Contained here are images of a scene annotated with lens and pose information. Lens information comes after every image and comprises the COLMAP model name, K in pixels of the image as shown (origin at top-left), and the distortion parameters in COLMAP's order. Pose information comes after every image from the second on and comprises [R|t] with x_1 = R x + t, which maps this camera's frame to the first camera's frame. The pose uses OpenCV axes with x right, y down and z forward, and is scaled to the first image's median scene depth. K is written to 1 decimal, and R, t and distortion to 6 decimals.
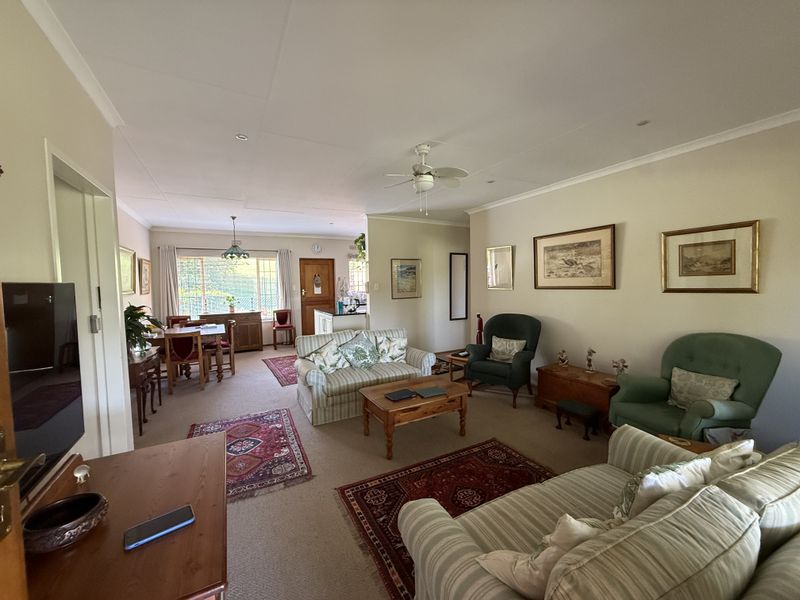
lens RADIAL K [[318.6, 0, 398.8], [0, 318.6, 296.4], [0, 0, 1]] dist [0.001128, 0.000113]
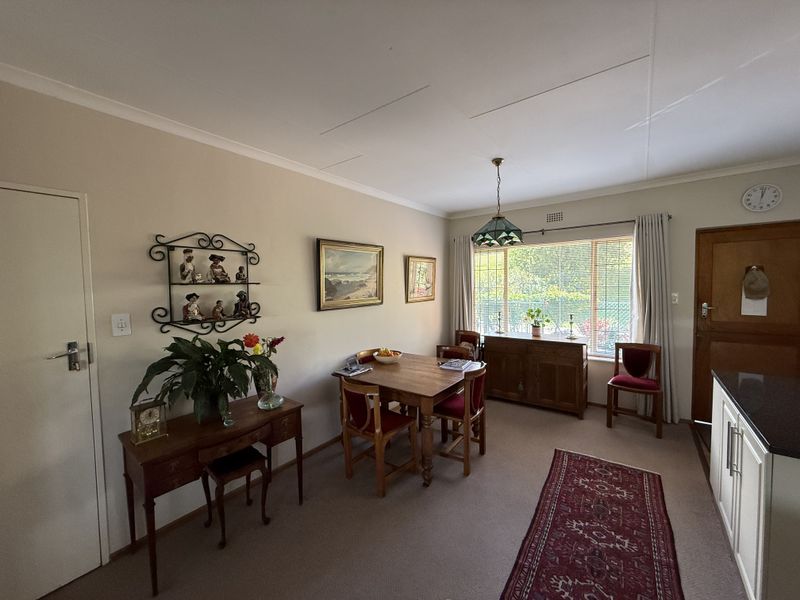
lens RADIAL K [[318.6, 0, 398.6], [0, 318.6, 299.0], [0, 0, 1]] dist [0.001128, 0.000113]
pose [[0.411392, 0.055542, -0.909765, -0.083204], [-0.029951, 0.998426, 0.047412, -0.036284], [0.910966, 0.007743, 0.412408, 0.472747]]
